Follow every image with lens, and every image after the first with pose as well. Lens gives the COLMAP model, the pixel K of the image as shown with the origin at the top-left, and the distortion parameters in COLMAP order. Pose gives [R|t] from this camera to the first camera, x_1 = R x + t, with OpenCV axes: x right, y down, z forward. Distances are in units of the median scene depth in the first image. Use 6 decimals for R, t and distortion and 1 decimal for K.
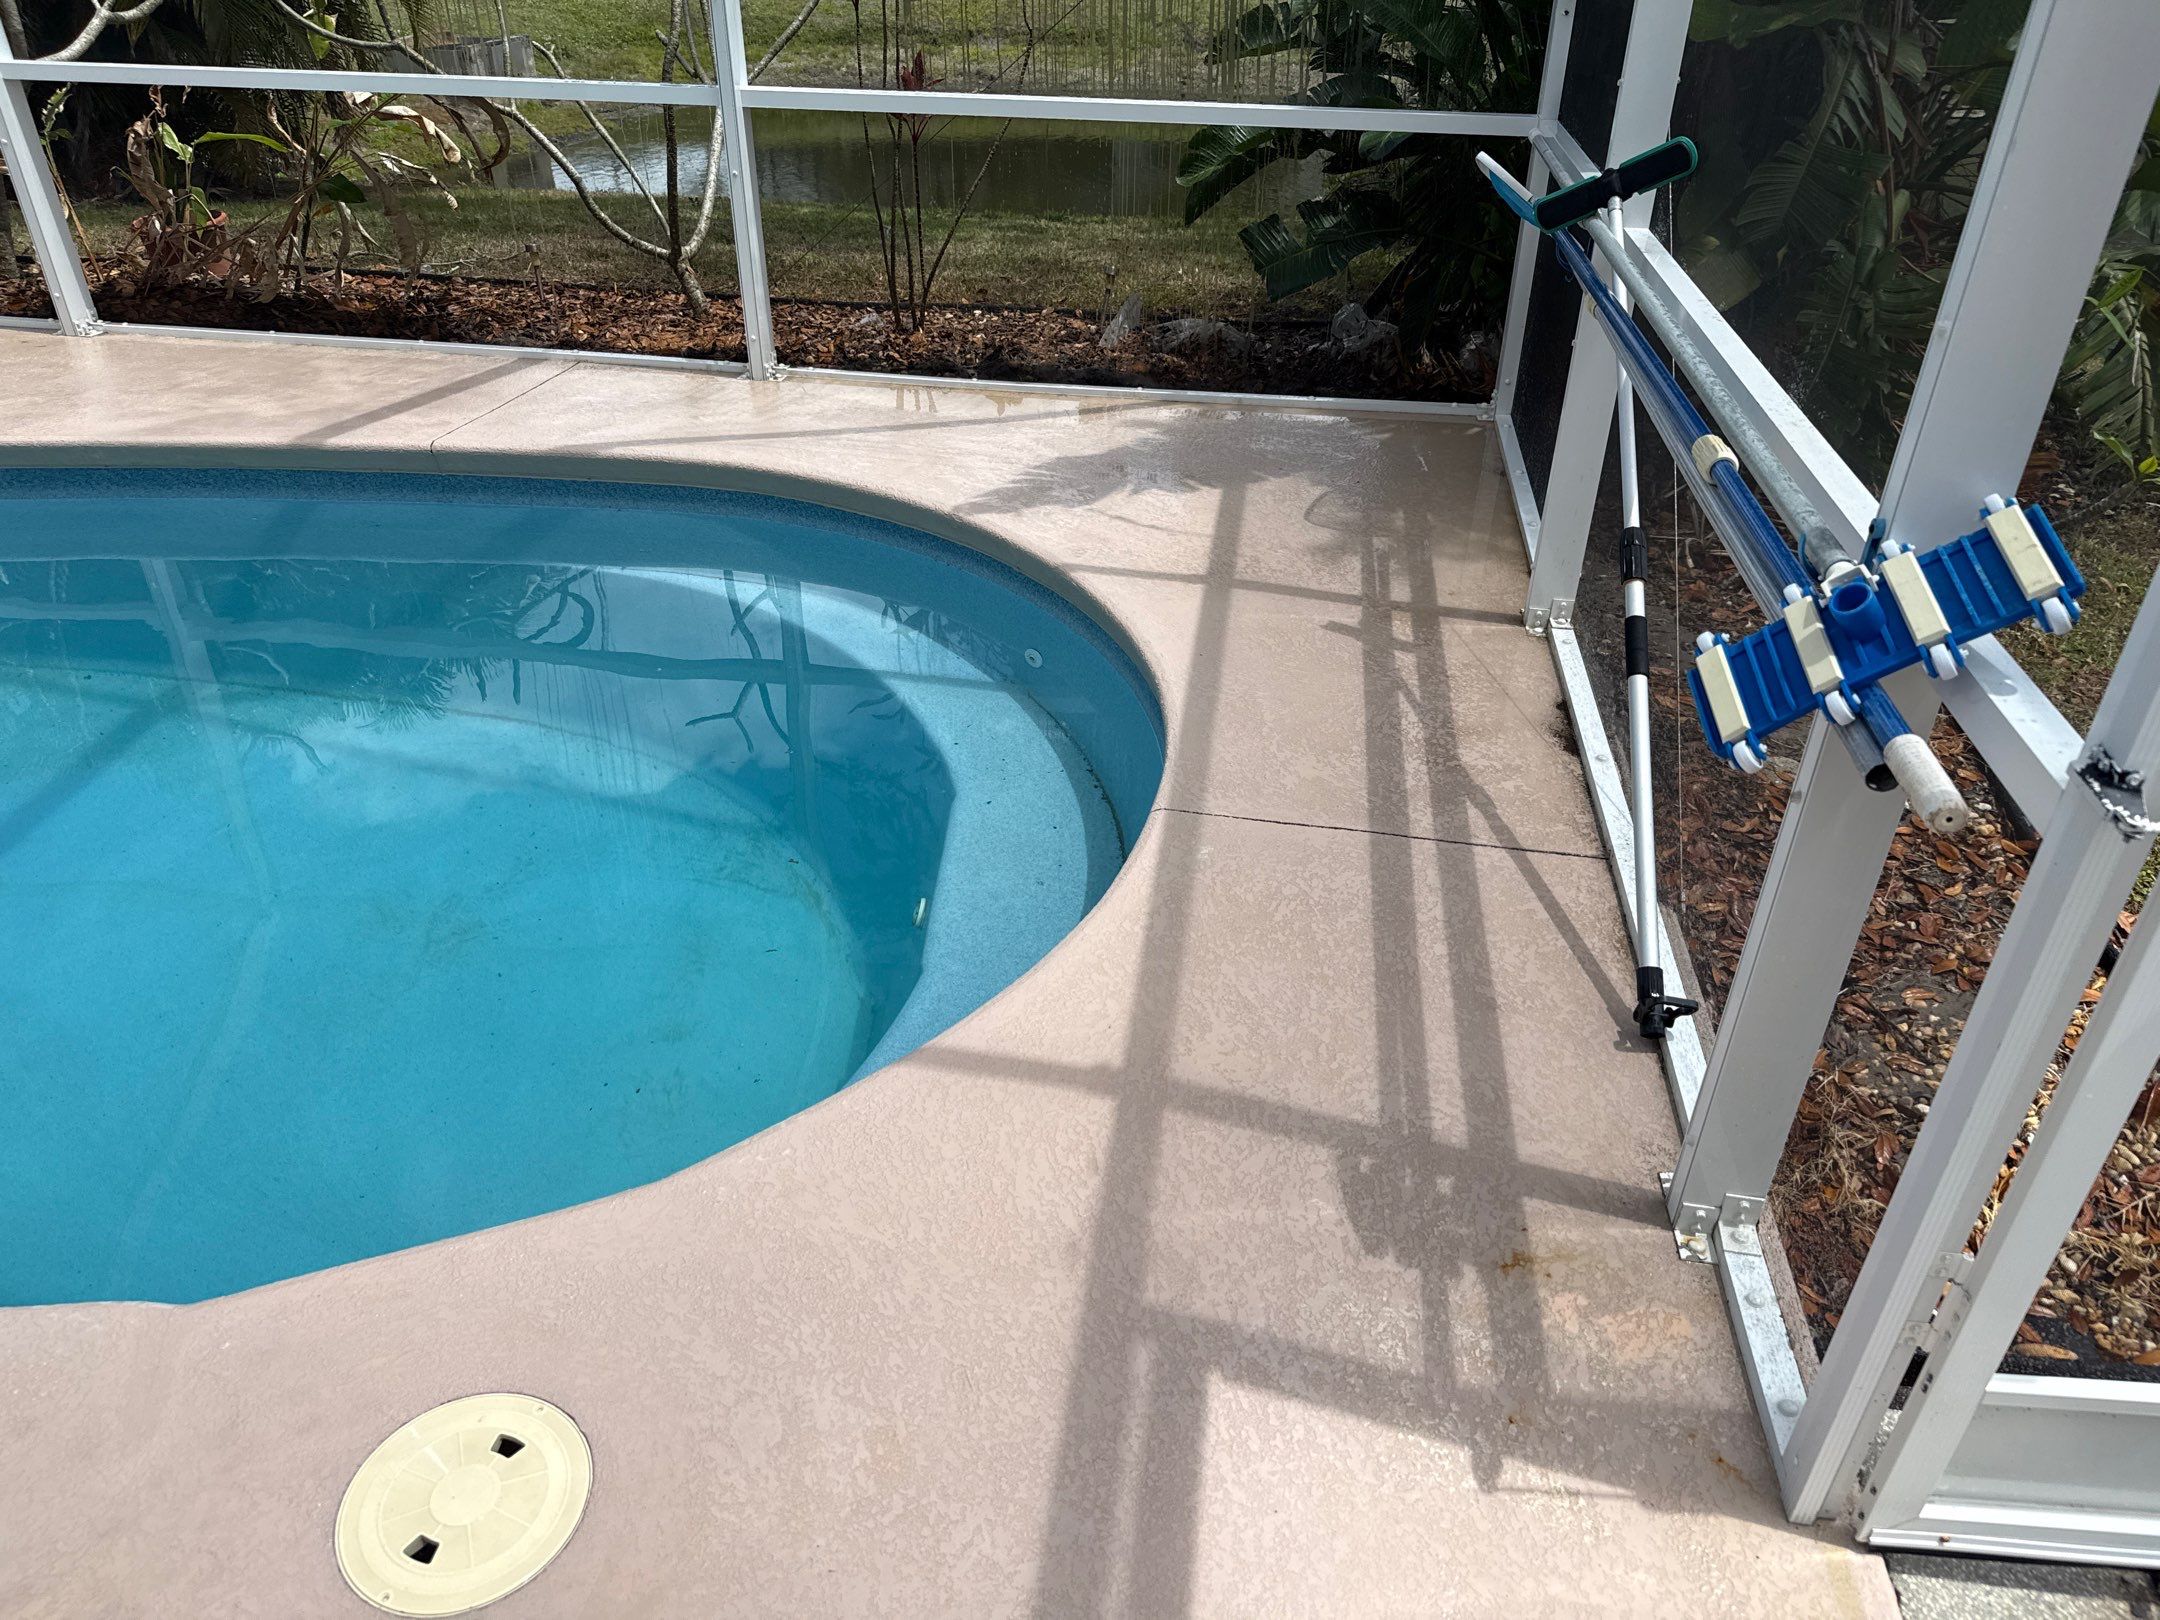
lens RADIAL K [[1508.7, 0, 1068.7], [0, 1508.7, 823.2], [0, 0, 1]] dist [0.045947, -0.055299]
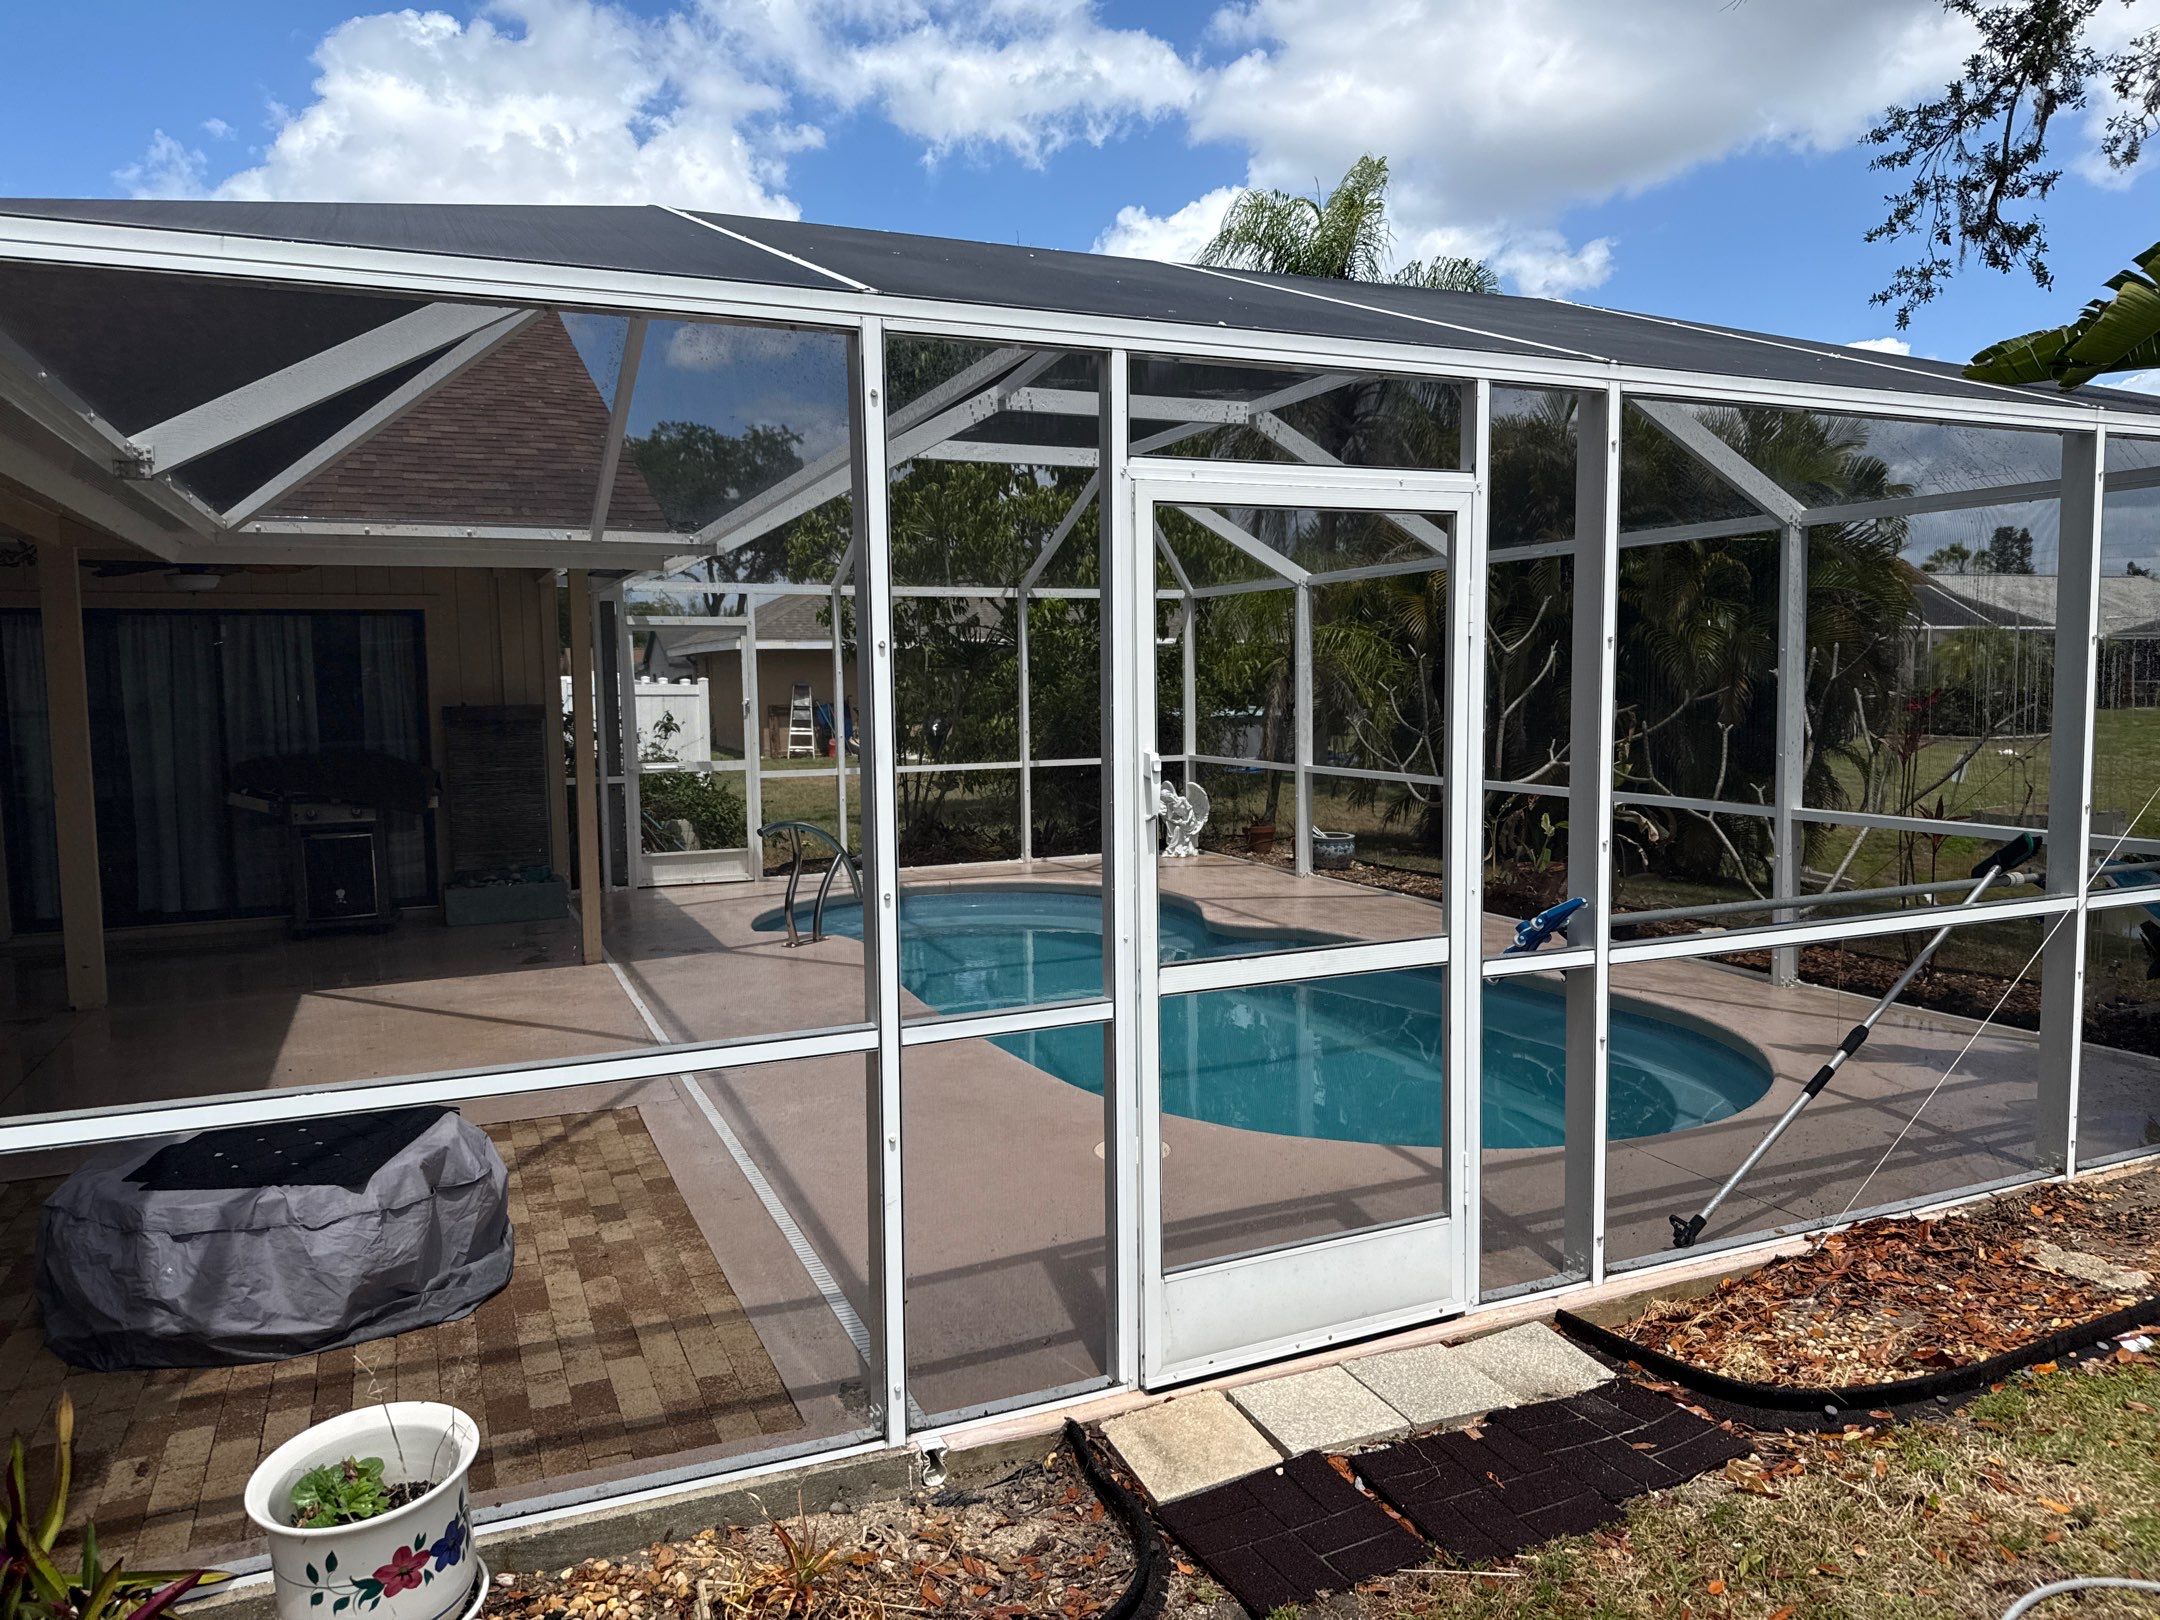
lens RADIAL K [[1521.8, 0, 1088.9], [0, 1521.8, 817.1], [0, 0, 1]] dist [0.032711, -0.037629]
pose [[0.541277, 0.059168, -0.838760, 1.046531], [-0.433857, 0.874131, -0.218318, 0.282318], [0.720269, 0.482073, 0.498818, -0.479749]]
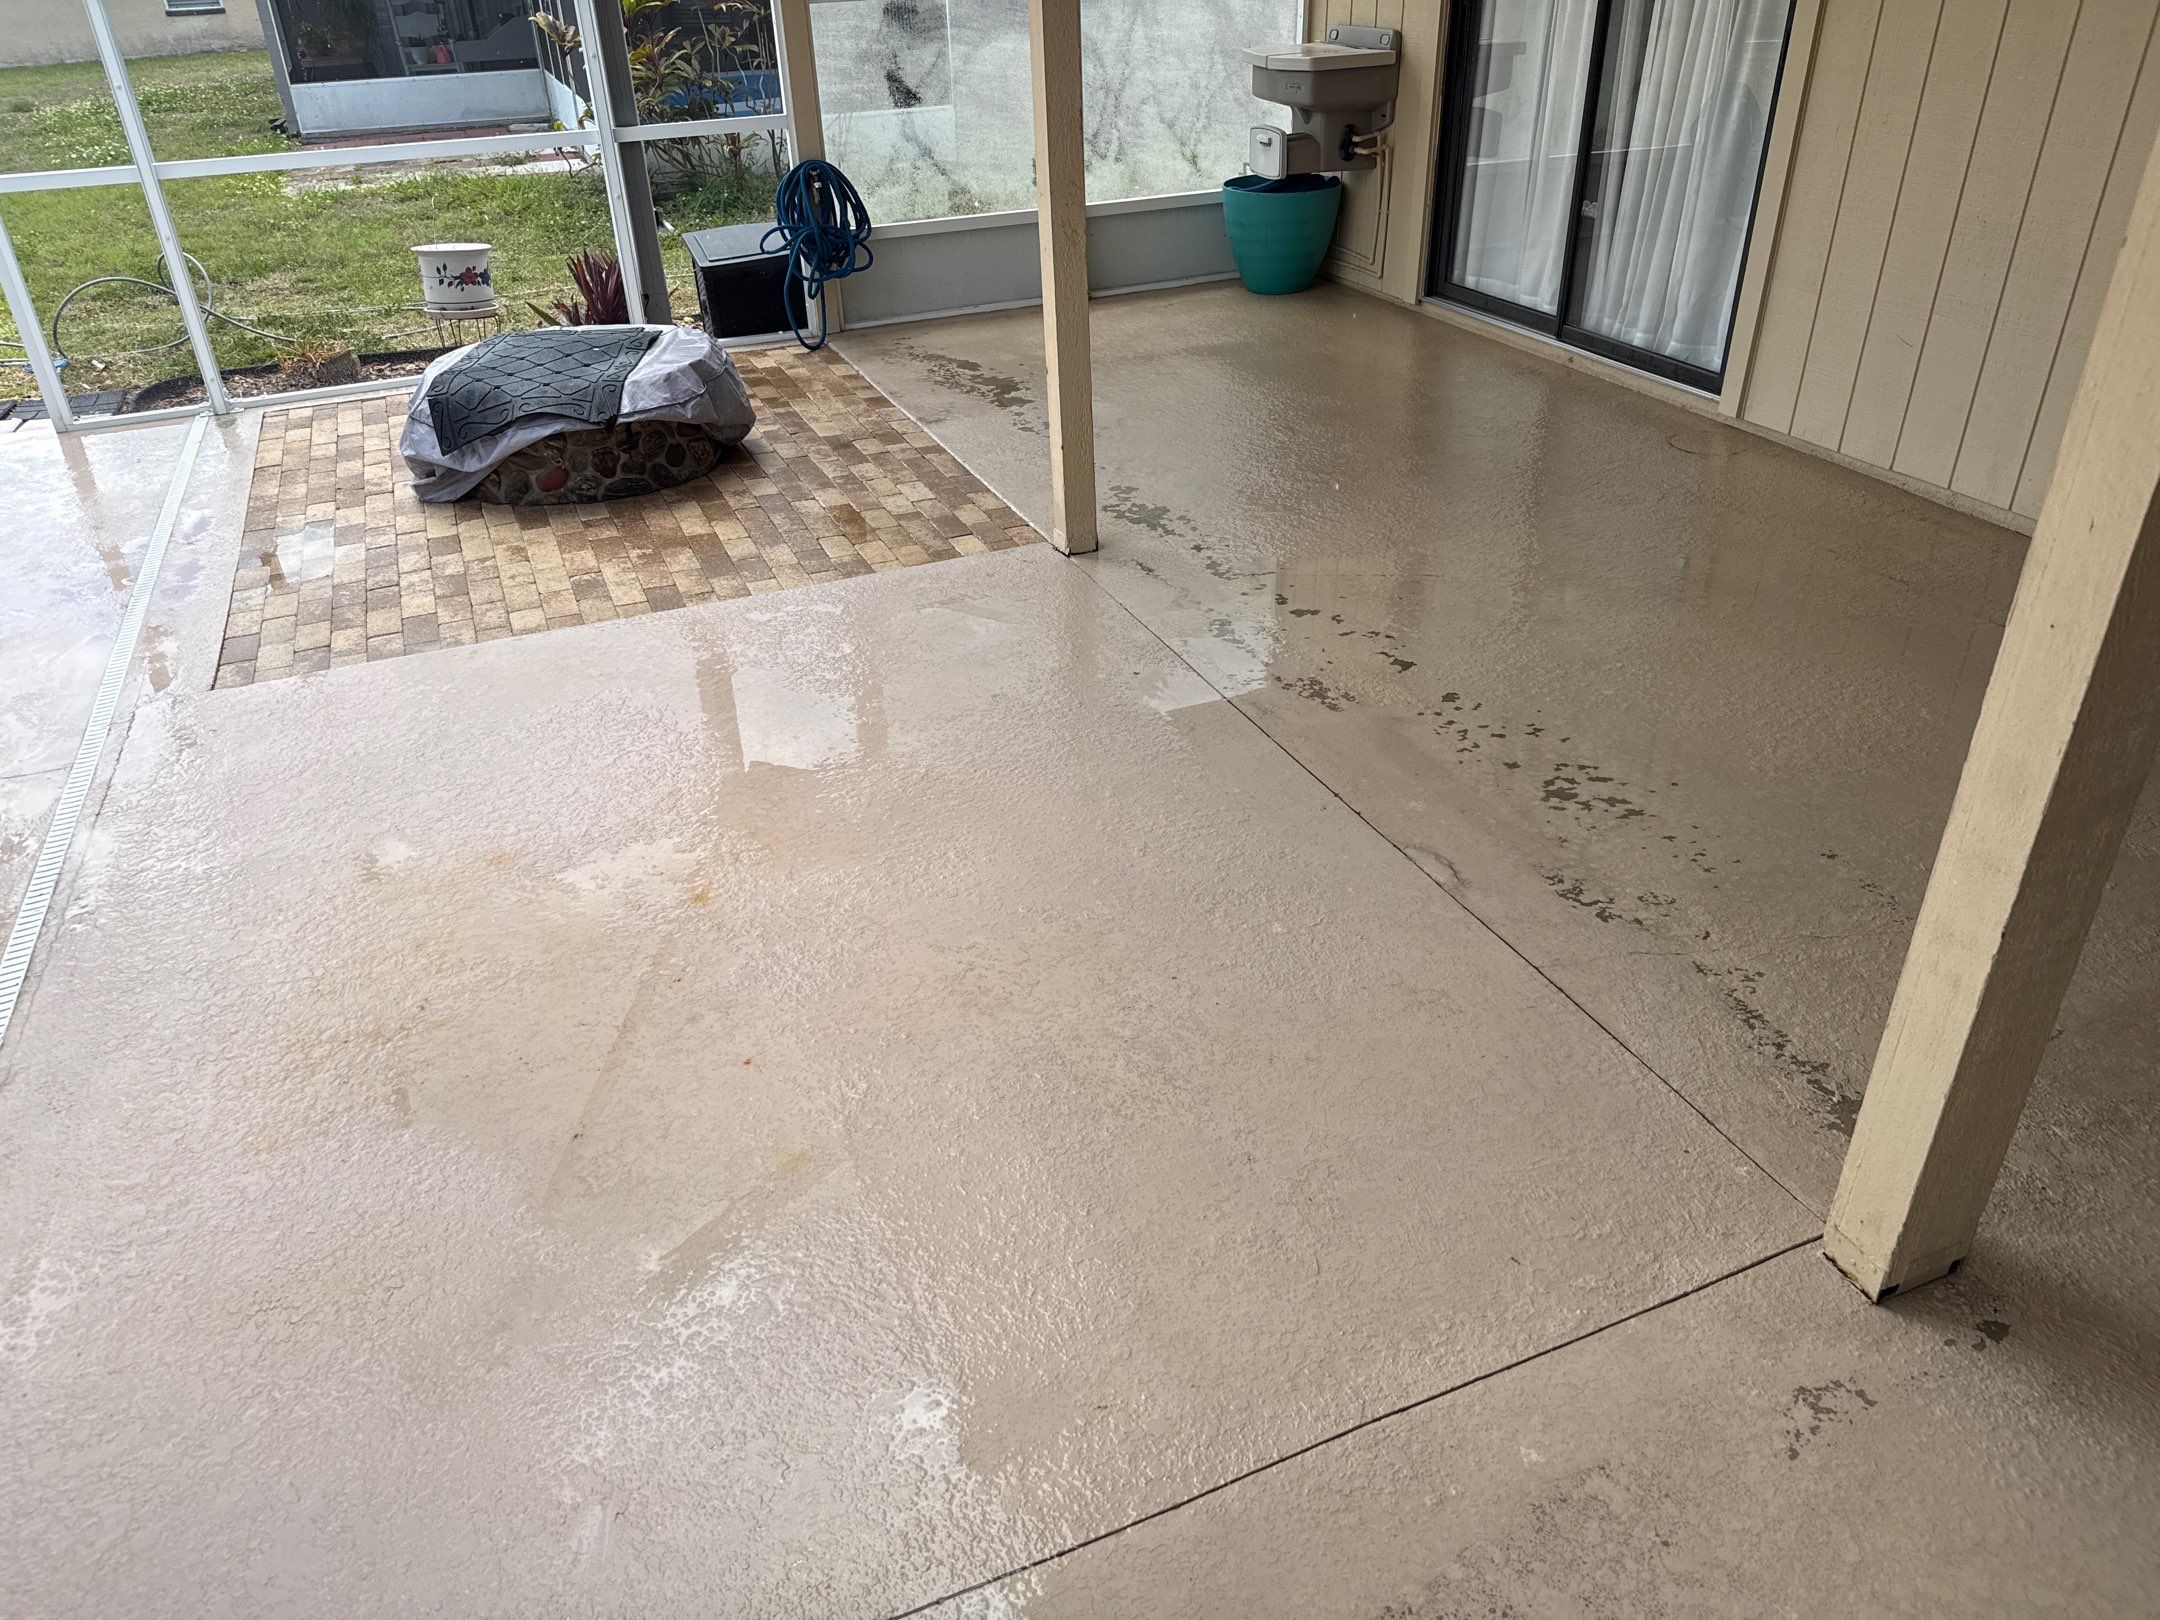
lens RADIAL K [[1508.7, 0, 1068.7], [0, 1508.7, 823.2], [0, 0, 1]] dist [0.045947, -0.055299]
pose [[-0.512266, -0.441019, 0.736943, -1.913191], [0.480961, 0.563585, 0.671601, 0.014783], [-0.711519, 0.698480, -0.076593, -0.118277]]
